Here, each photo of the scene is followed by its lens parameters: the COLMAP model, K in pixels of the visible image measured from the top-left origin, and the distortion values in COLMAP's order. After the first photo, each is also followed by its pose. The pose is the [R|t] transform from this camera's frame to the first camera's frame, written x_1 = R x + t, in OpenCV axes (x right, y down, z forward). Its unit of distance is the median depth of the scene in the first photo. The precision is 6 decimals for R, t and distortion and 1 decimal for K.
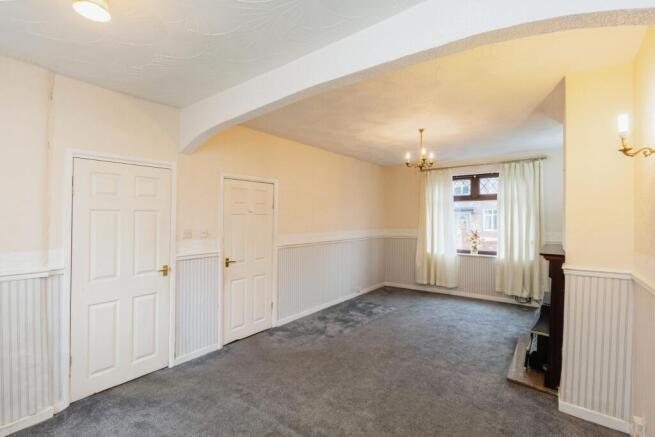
lens RADIAL K [[301.7, 0, 327.5], [0, 301.7, 218.5], [0, 0, 1]] dist [-0.000150, 0.000326]
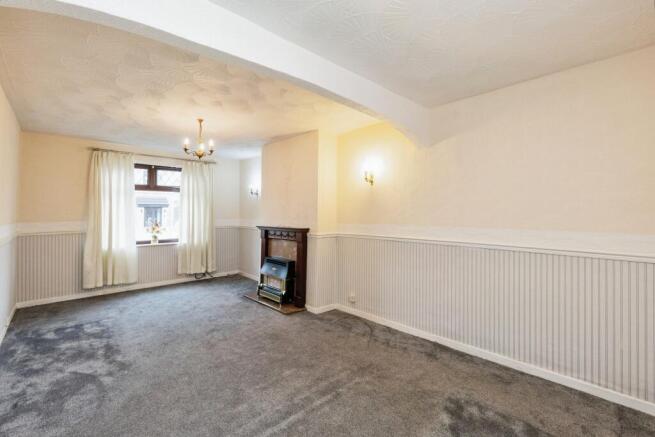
lens RADIAL K [[287.3, 0, 328.1], [0, 287.3, 212.2], [0, 0, 1]] dist [-0.002188, -0.000419]
pose [[0.172924, -0.000638, 0.984935, -0.391886], [0.001969, 0.999998, 0.000302, 0.014017], [-0.984933, 0.001887, 0.172925, 0.276973]]
